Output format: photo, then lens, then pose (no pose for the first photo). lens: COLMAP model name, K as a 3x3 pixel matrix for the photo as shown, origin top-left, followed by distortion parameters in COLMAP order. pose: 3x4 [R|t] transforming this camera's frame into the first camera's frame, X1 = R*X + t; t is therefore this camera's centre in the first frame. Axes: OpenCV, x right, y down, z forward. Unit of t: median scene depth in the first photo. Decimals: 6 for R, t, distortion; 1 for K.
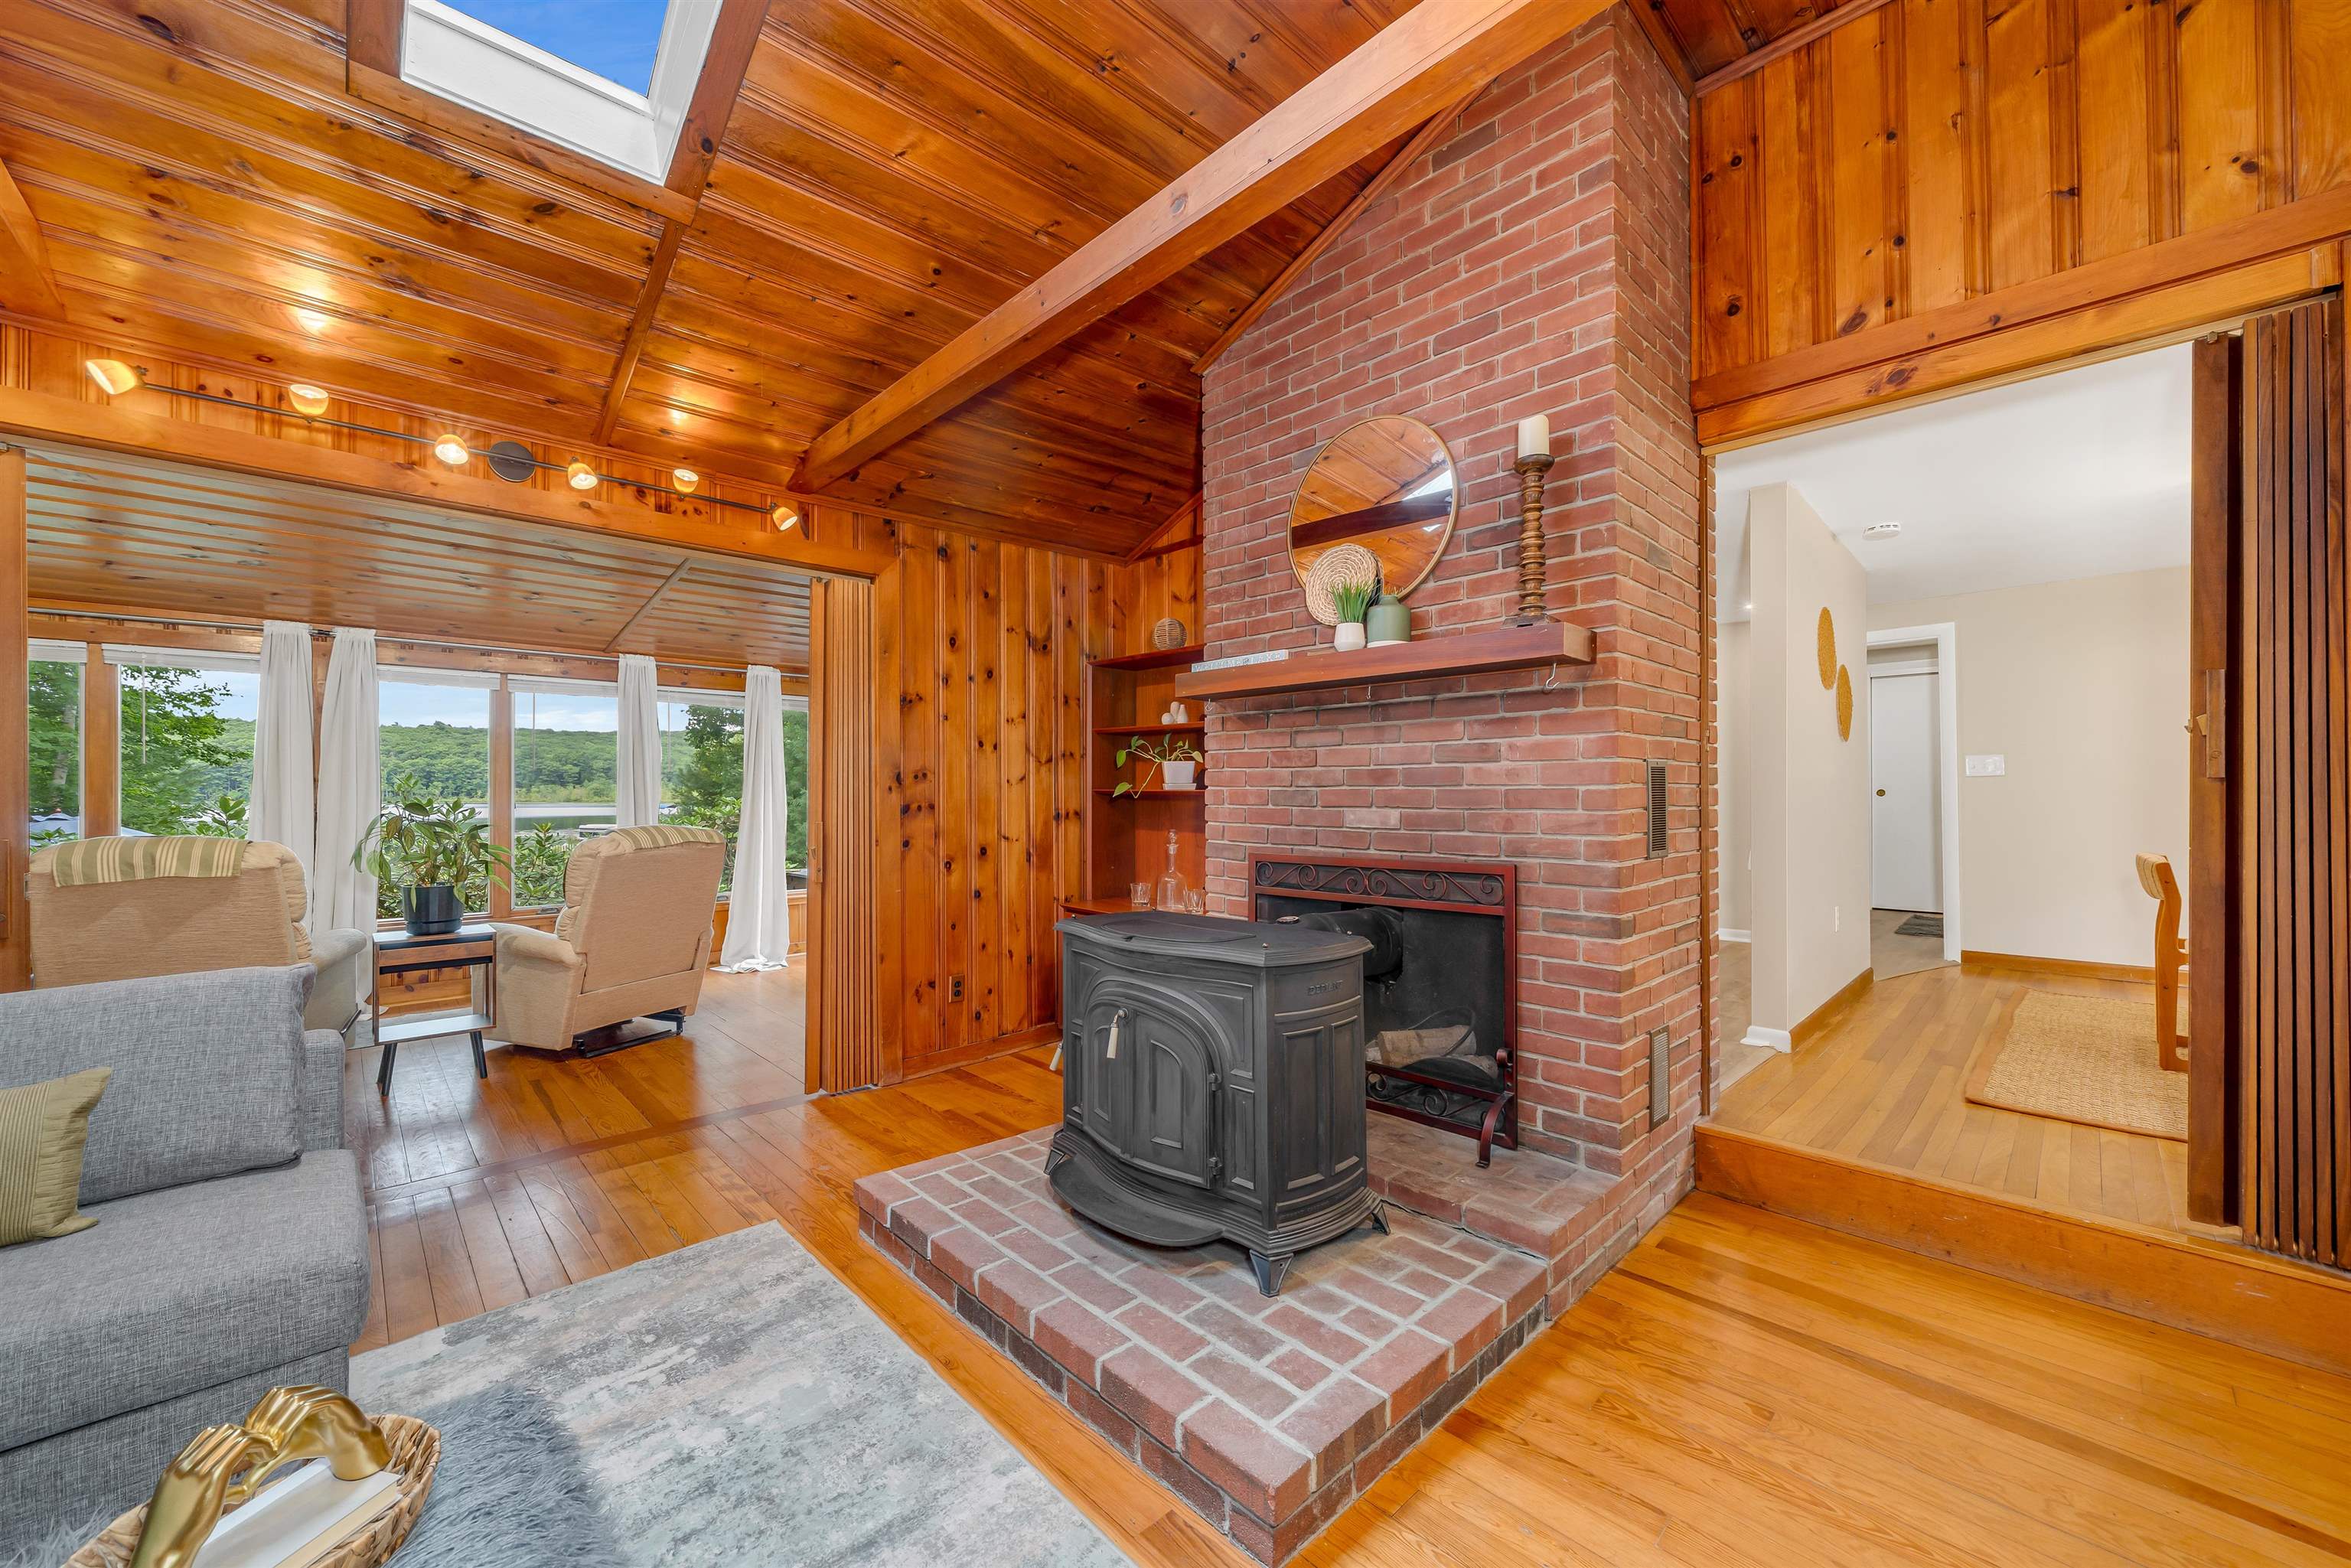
lens RADIAL K [[901.0, 0, 1175.3], [0, 901.0, 789.6], [0, 0, 1]] dist [-0.001944, -0.000179]
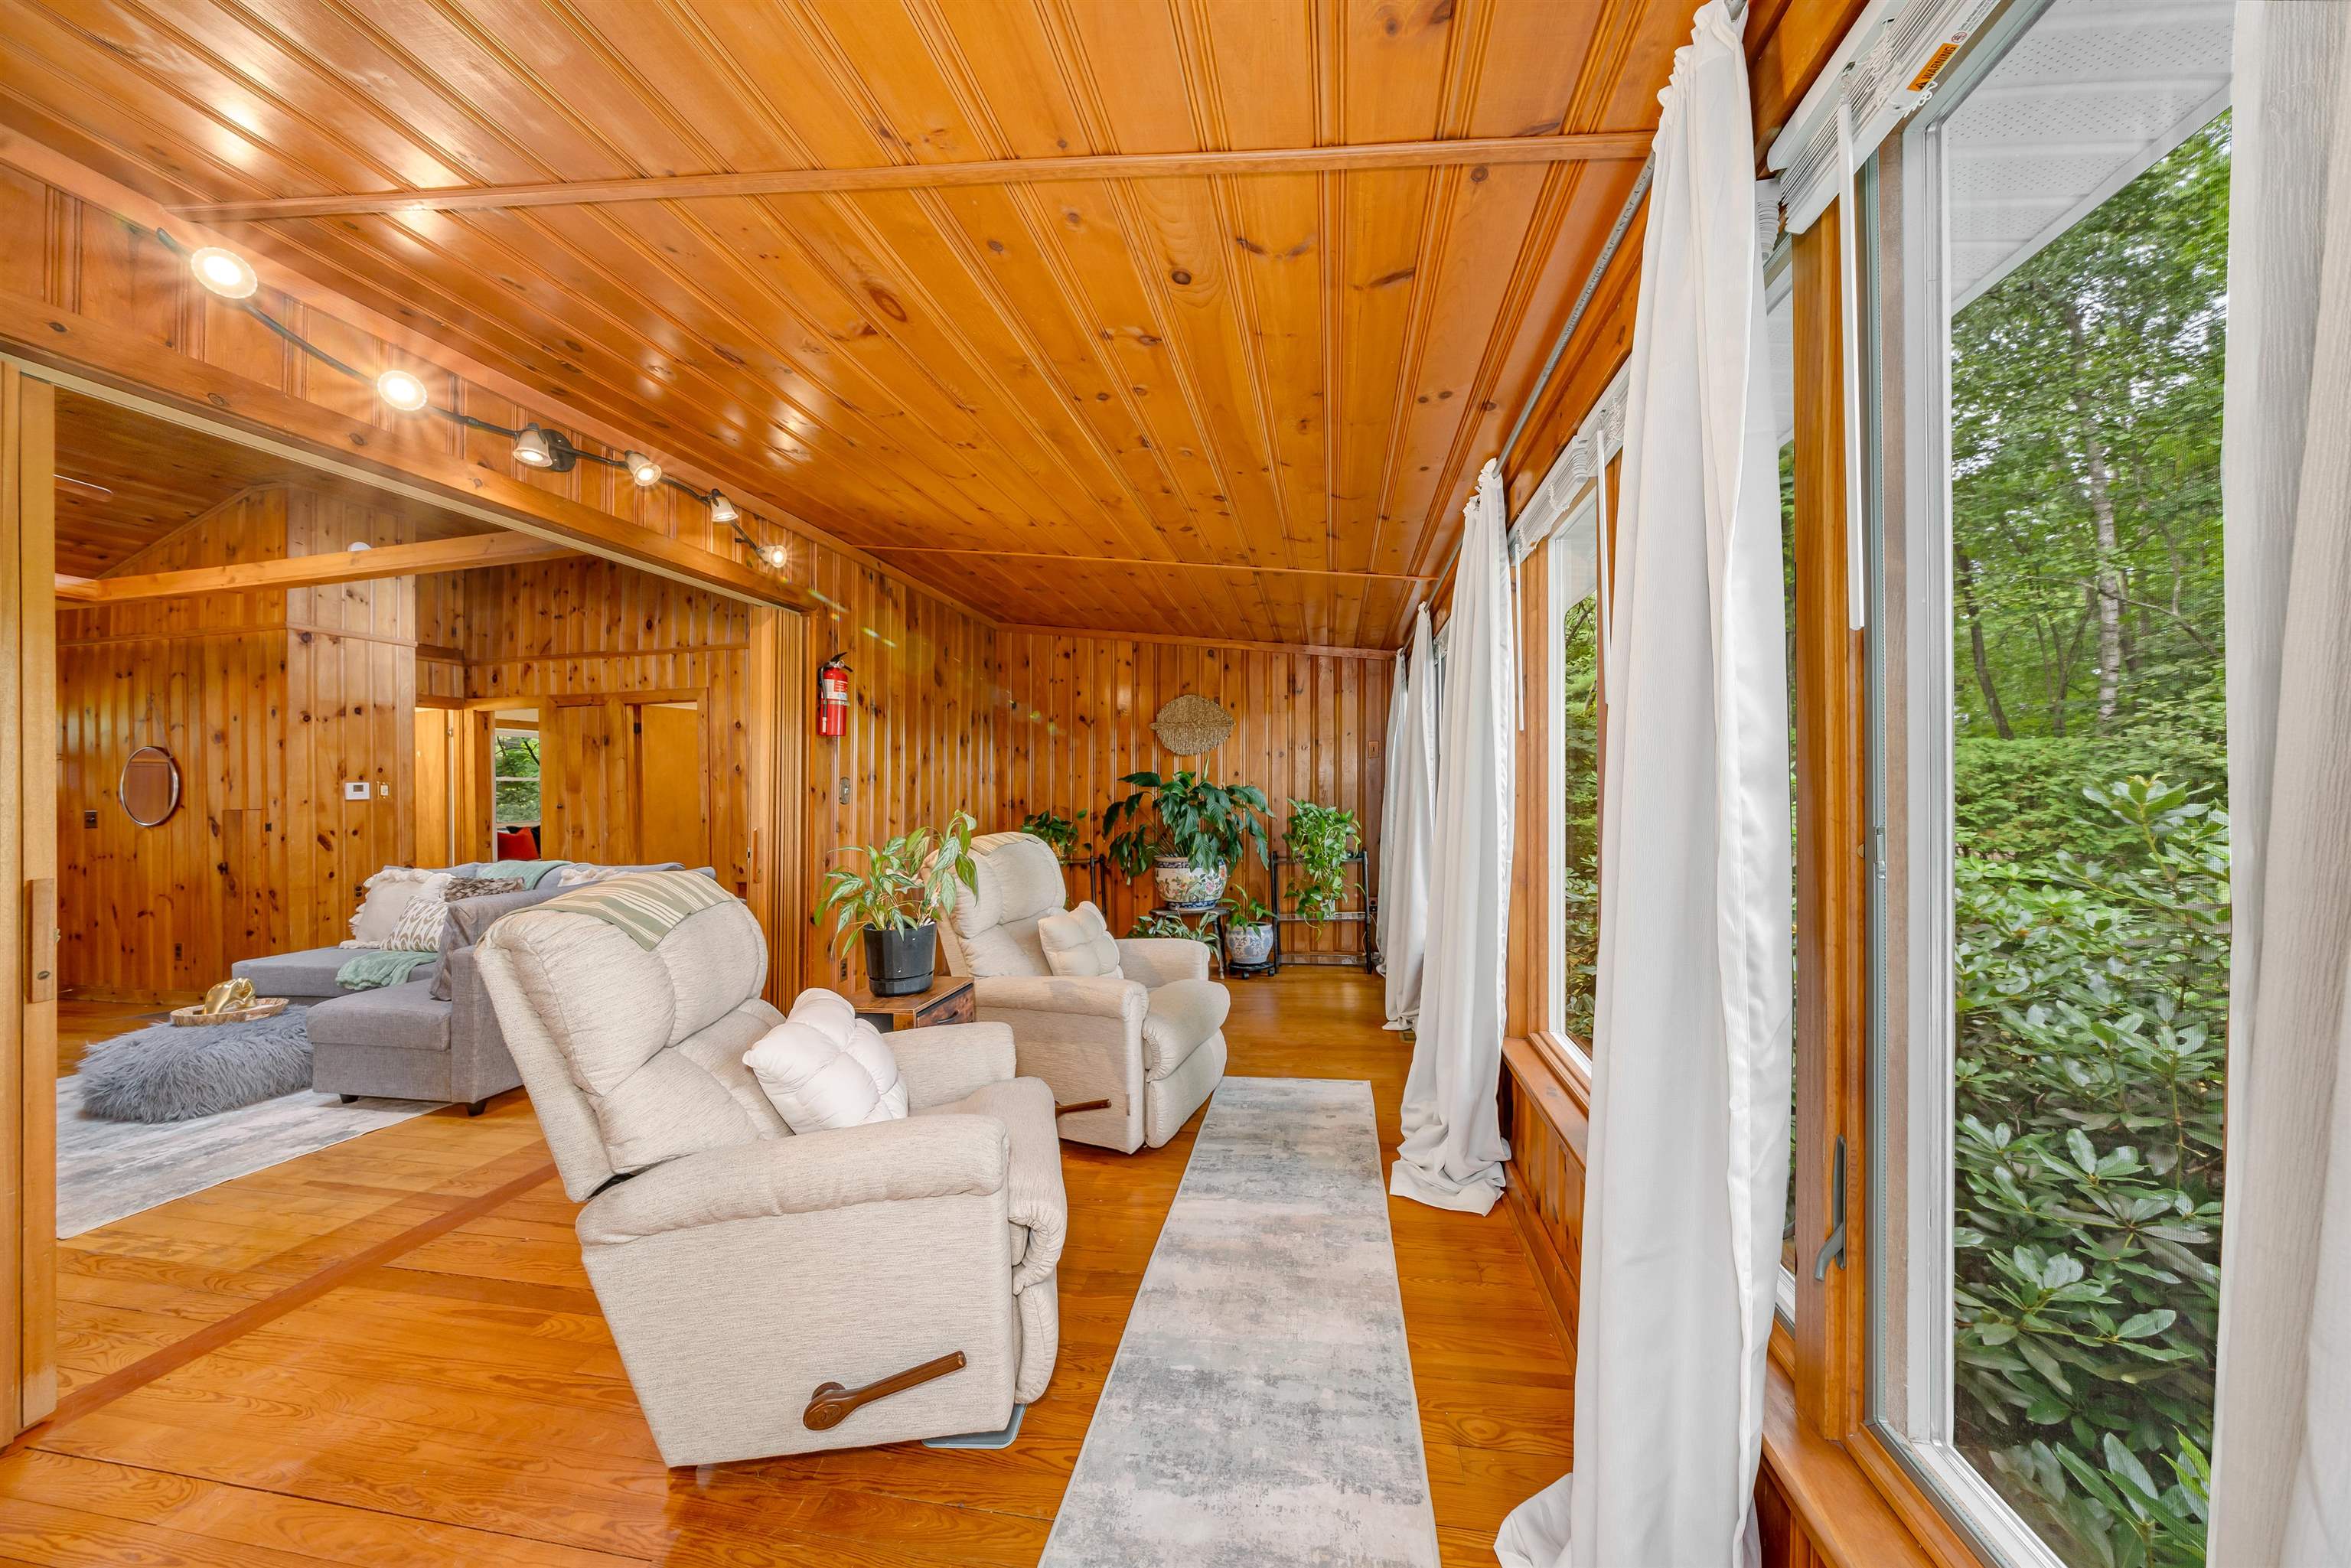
lens RADIAL K [[810.7, 0, 1160.4], [0, 810.7, 778.5], [0, 0, 1]] dist [-0.001657, -0.000020]
pose [[-0.819937, 0.009203, -0.572379, -1.324278], [0.026666, 0.999399, -0.022129, 0.018979], [0.571832, -0.033407, -0.819690, 3.497421]]
